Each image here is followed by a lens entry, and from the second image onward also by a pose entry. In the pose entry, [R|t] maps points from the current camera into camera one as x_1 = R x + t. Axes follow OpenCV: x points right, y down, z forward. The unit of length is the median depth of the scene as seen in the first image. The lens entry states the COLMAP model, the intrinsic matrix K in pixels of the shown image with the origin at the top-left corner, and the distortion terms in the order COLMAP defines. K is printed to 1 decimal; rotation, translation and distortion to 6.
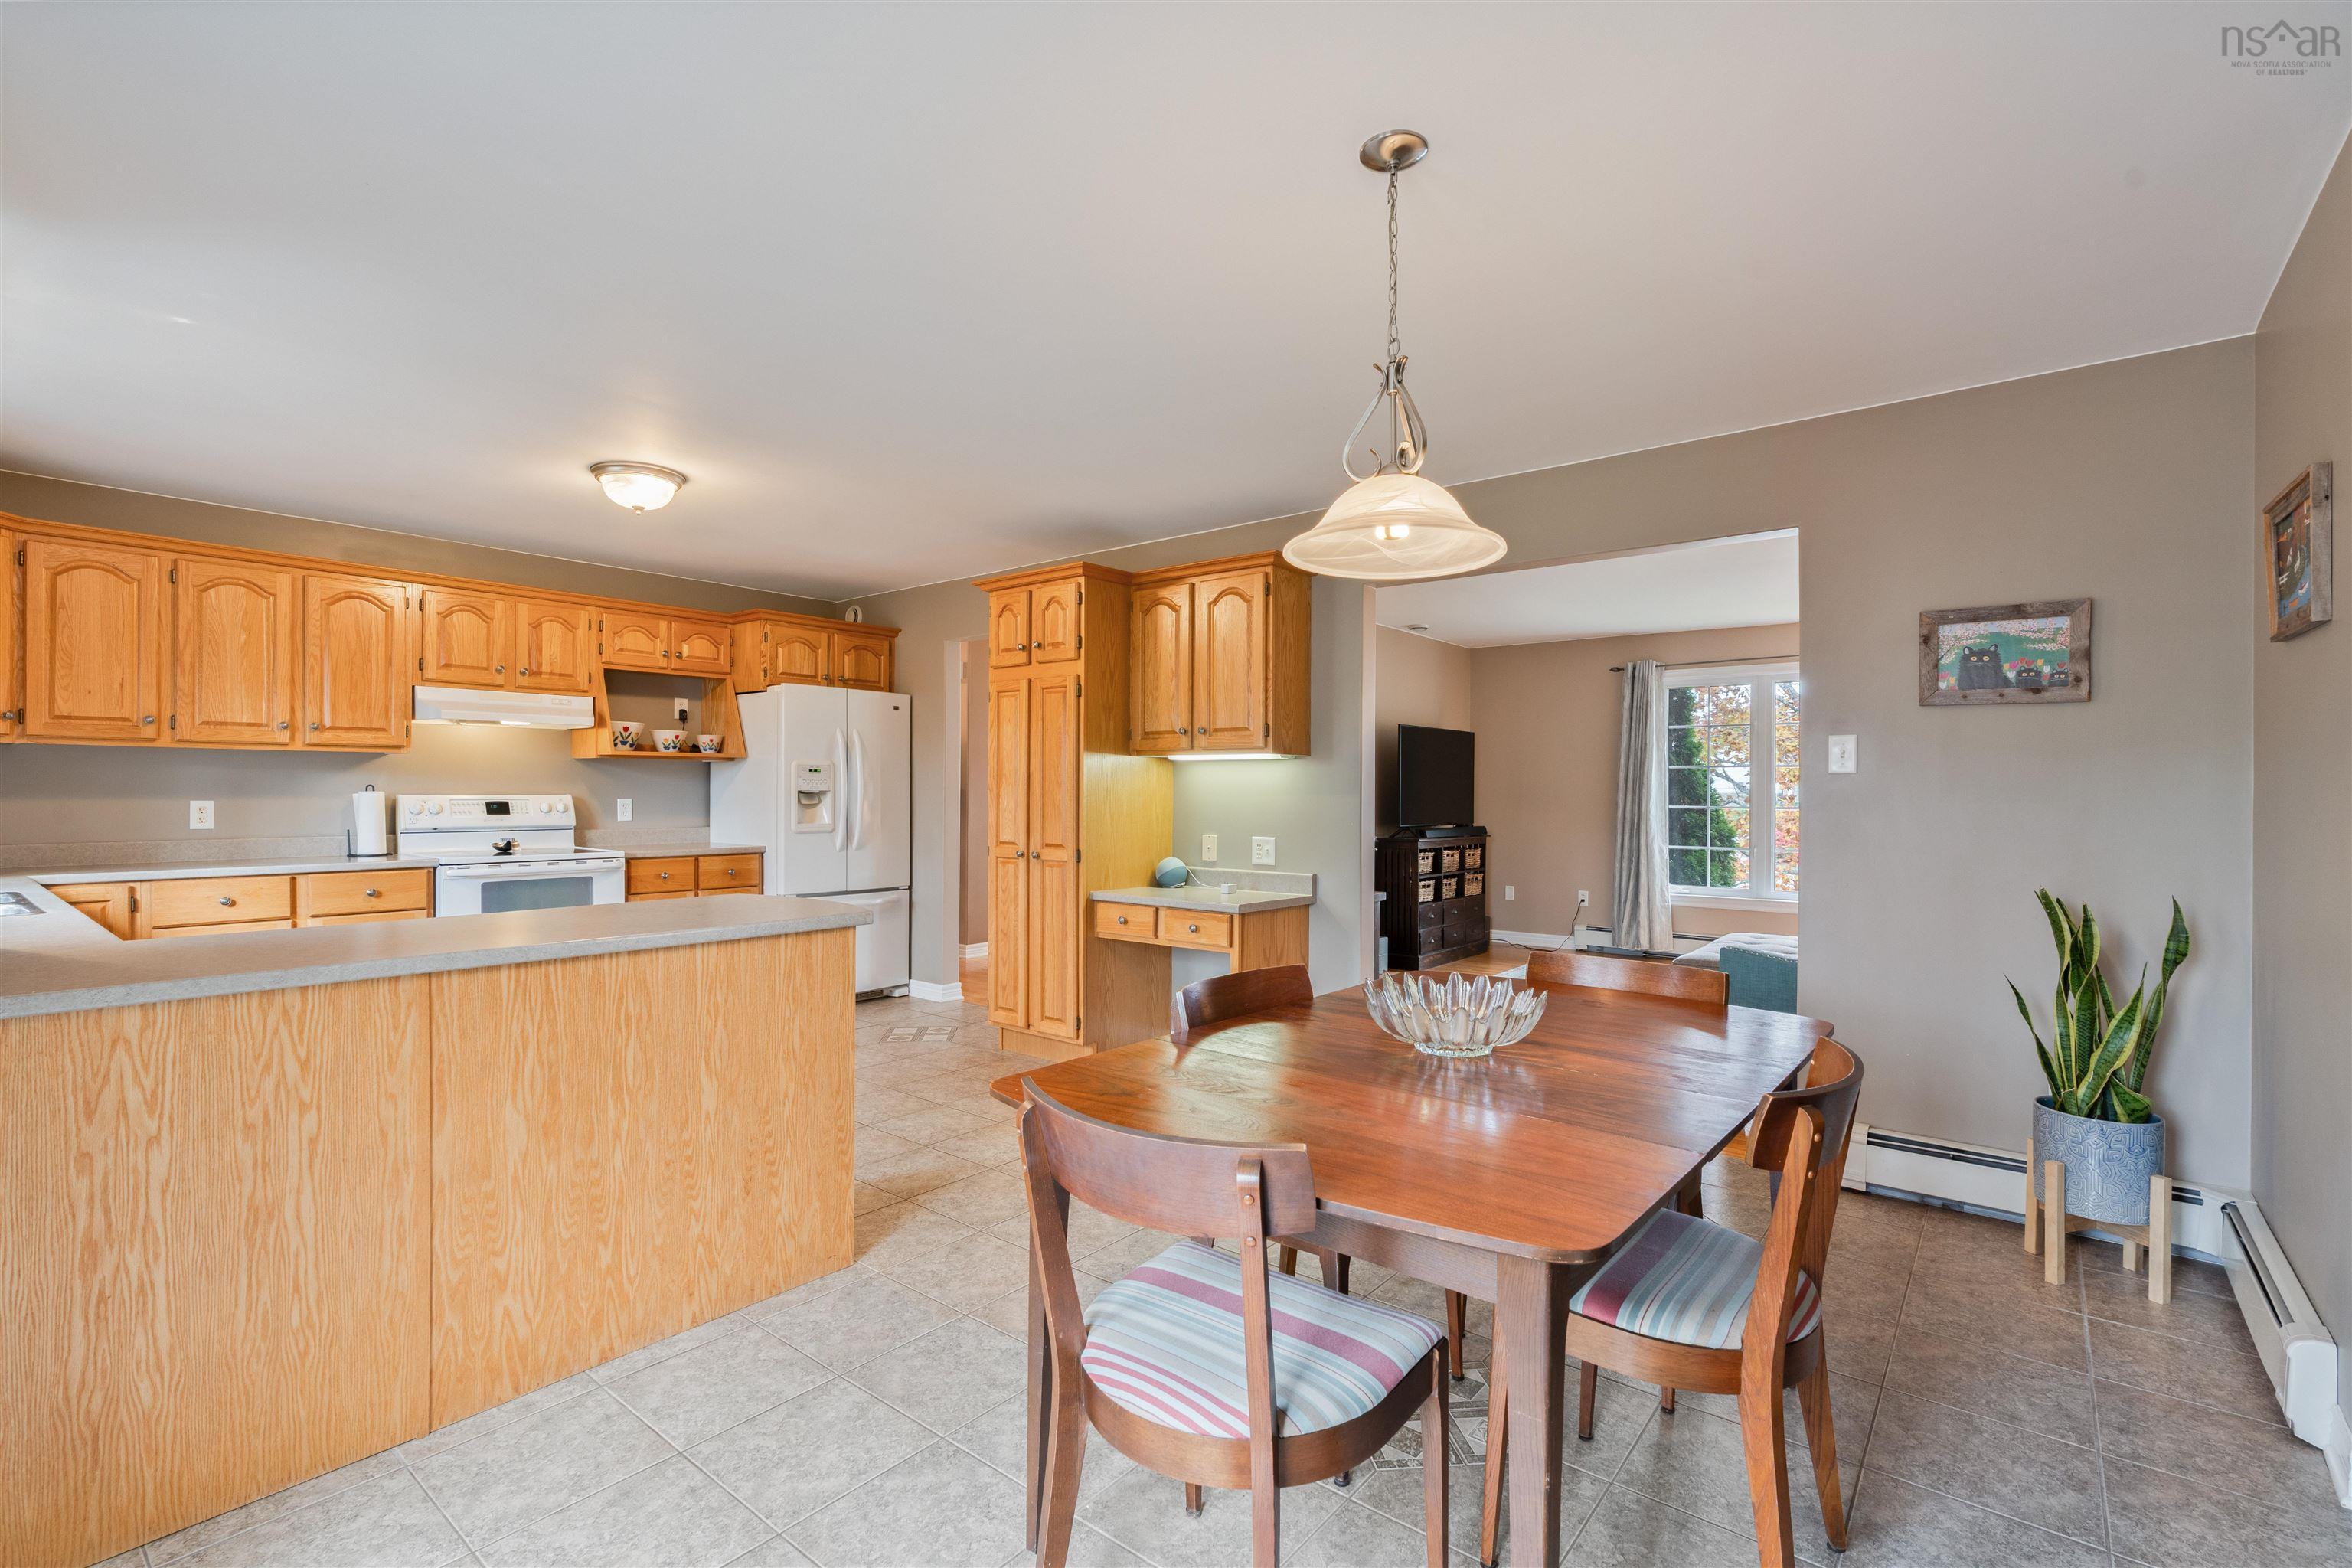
lens RADIAL K [[1071.9, 0, 1174.9], [0, 1071.9, 772.6], [0, 0, 1]] dist [-0.003416, -0.000414]
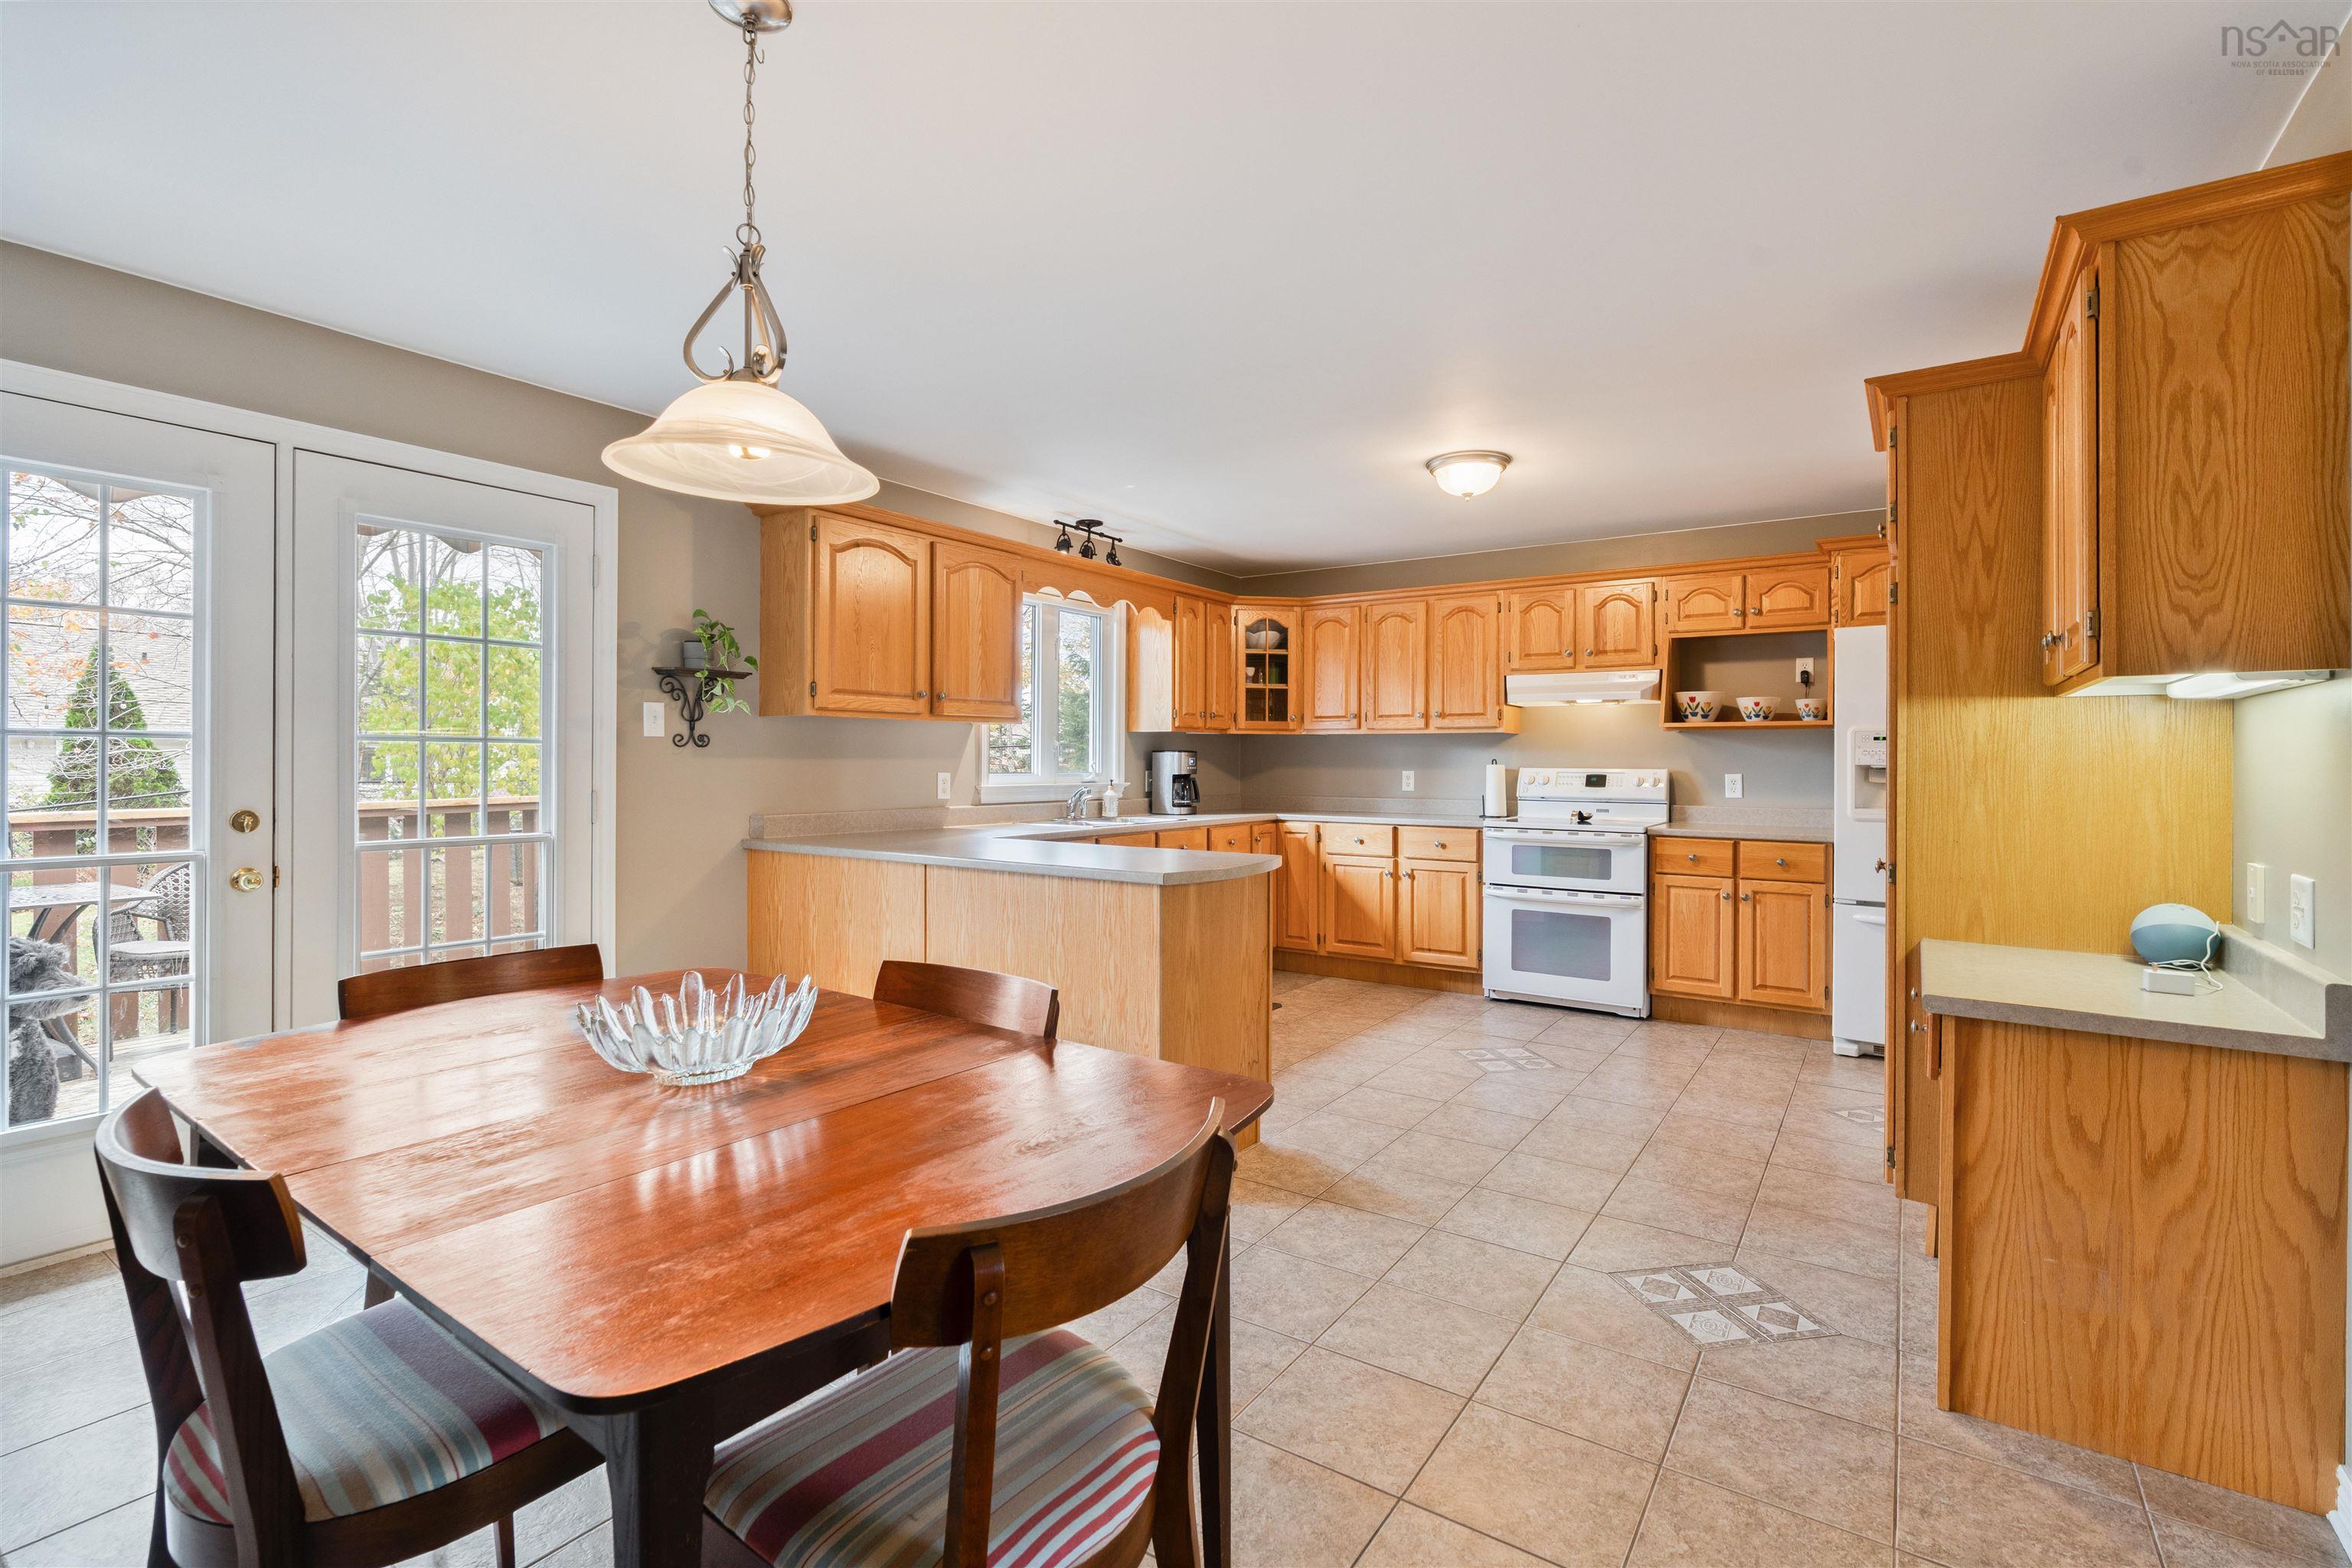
lens RADIAL K [[1068.5, 0, 1171.6], [0, 1068.5, 755.3], [0, 0, 1]] dist [-0.001449, -0.000359]
pose [[0.074246, -0.009399, -0.997196, 0.434725], [0.010773, 0.999905, -0.008622, 0.012932], [0.997182, -0.010103, 0.074340, 0.525408]]
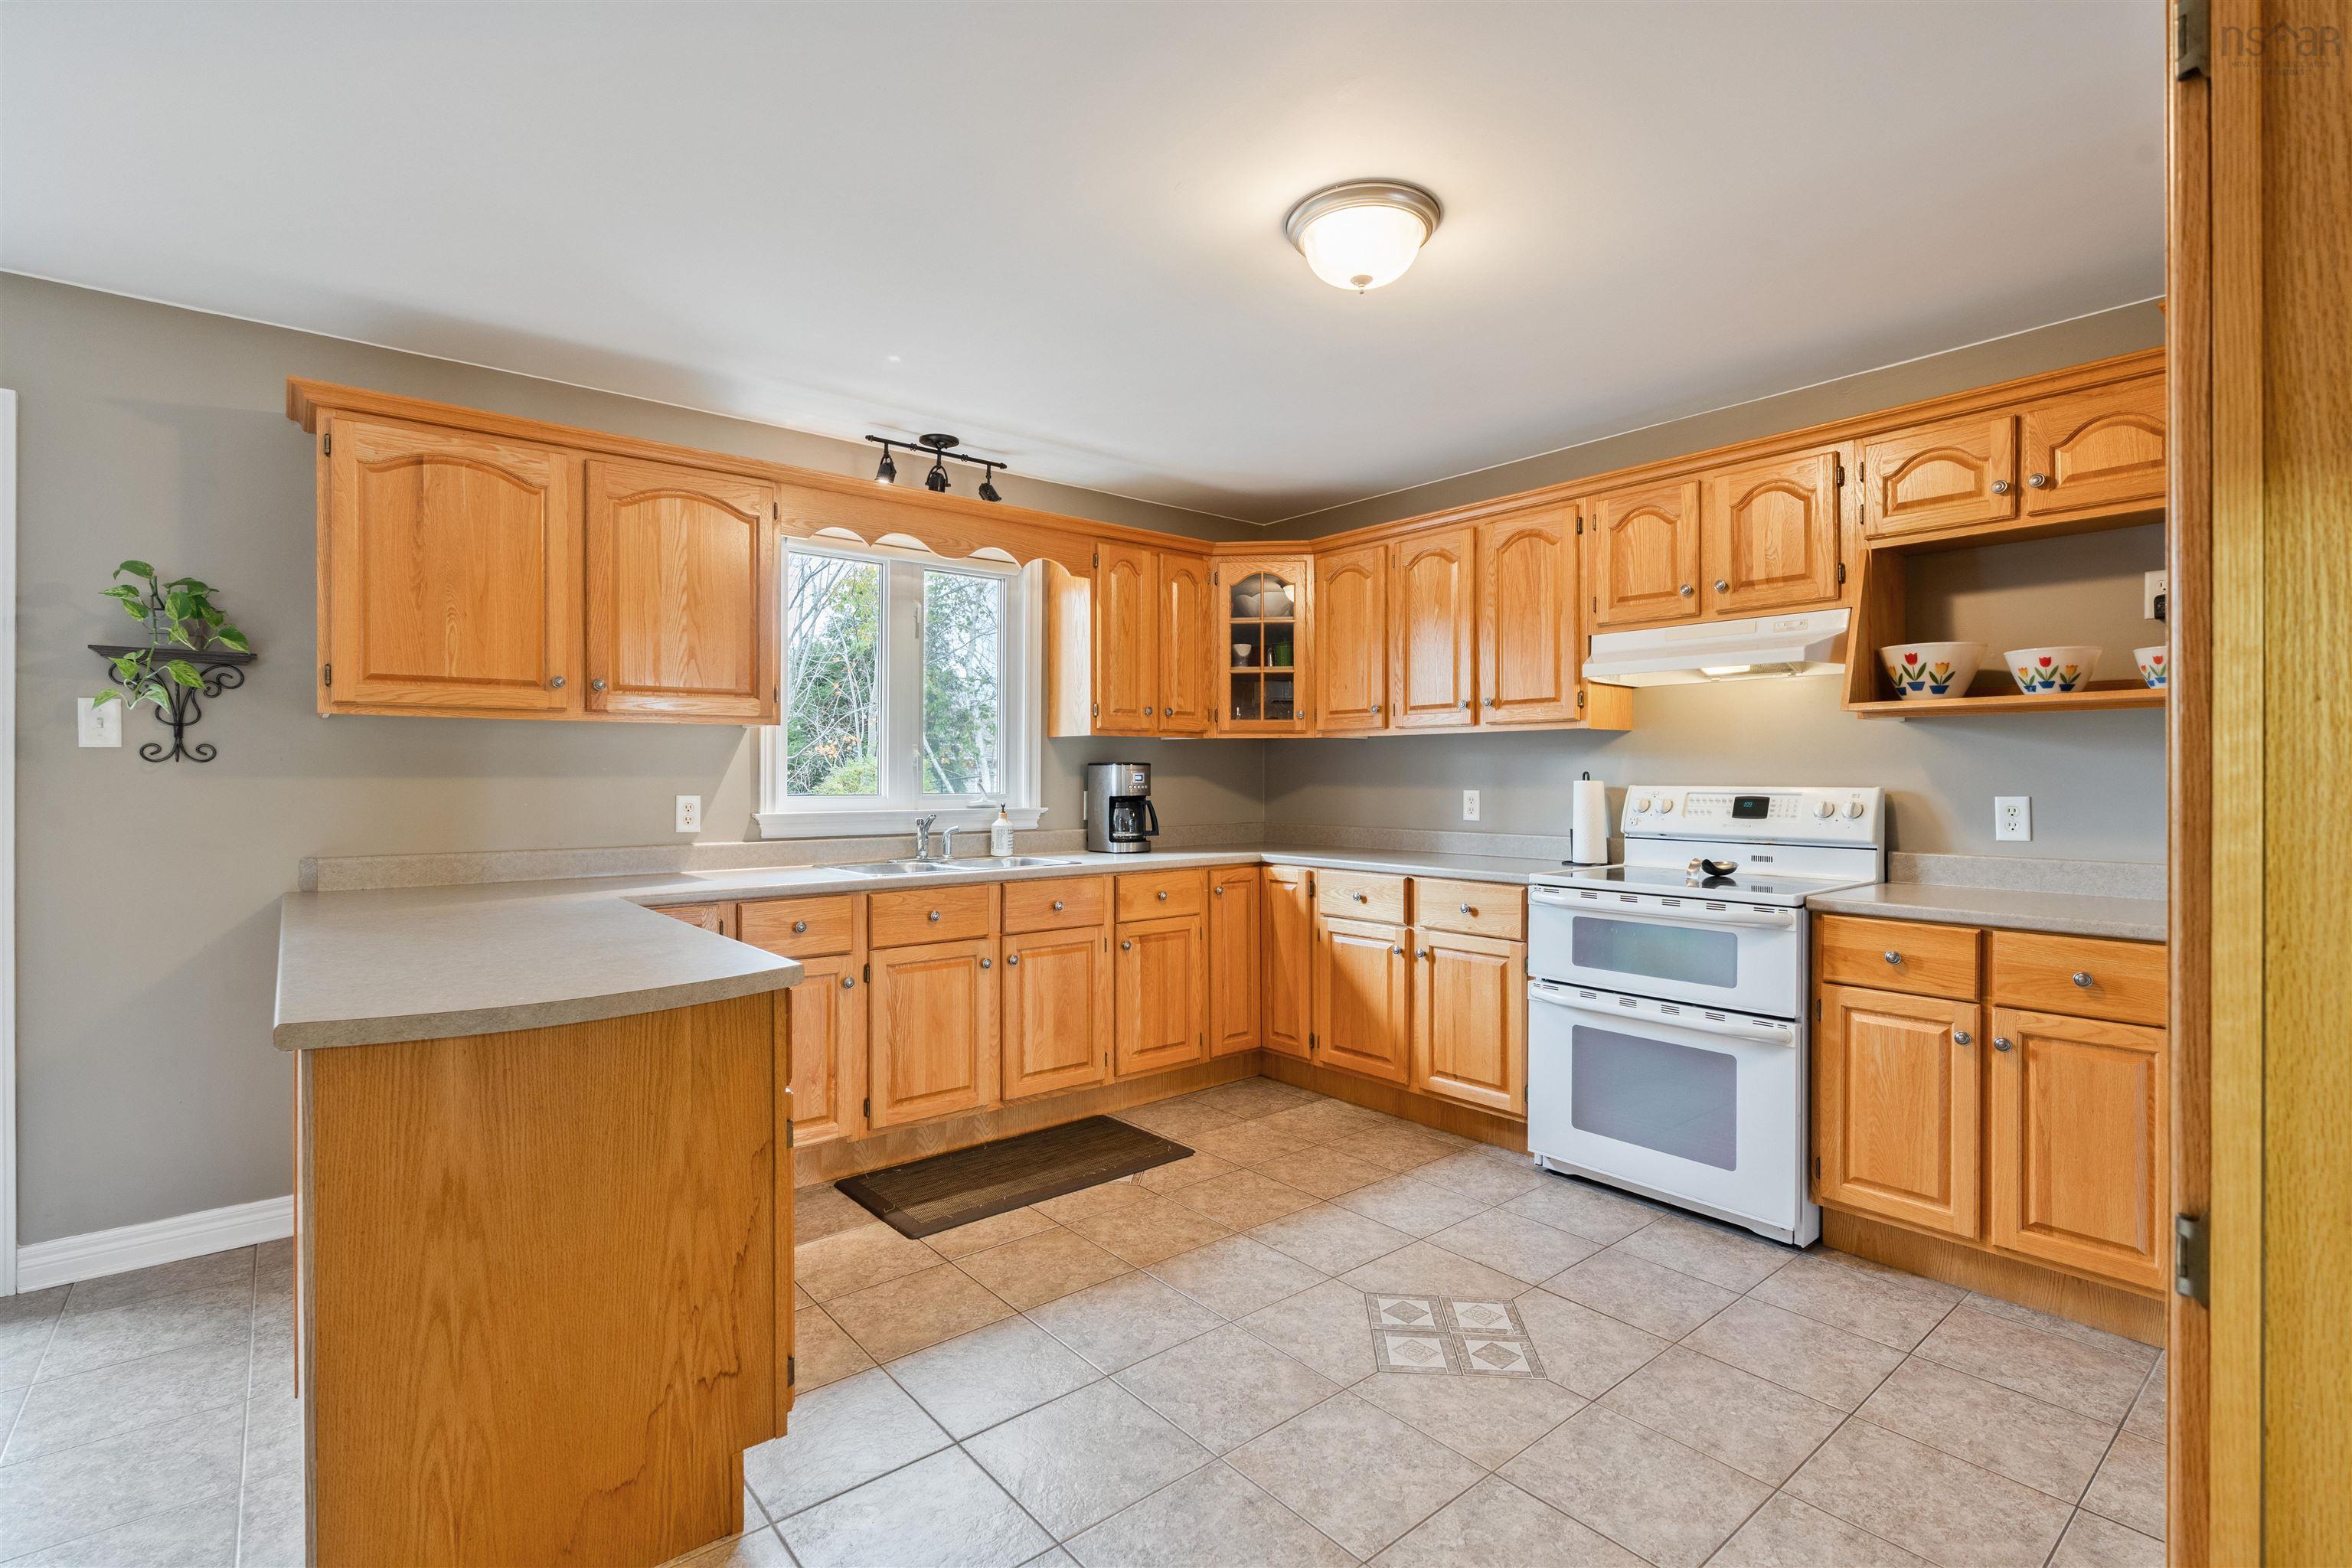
lens RADIAL K [[1071.9, 0, 1174.9], [0, 1071.9, 772.6], [0, 0, 1]] dist [-0.003416, -0.000414]
pose [[-0.201884, -0.007622, -0.979380, 0.061111], [0.014876, 0.999830, -0.010847, 0.015363], [0.979297, -0.016760, -0.201736, 0.844616]]
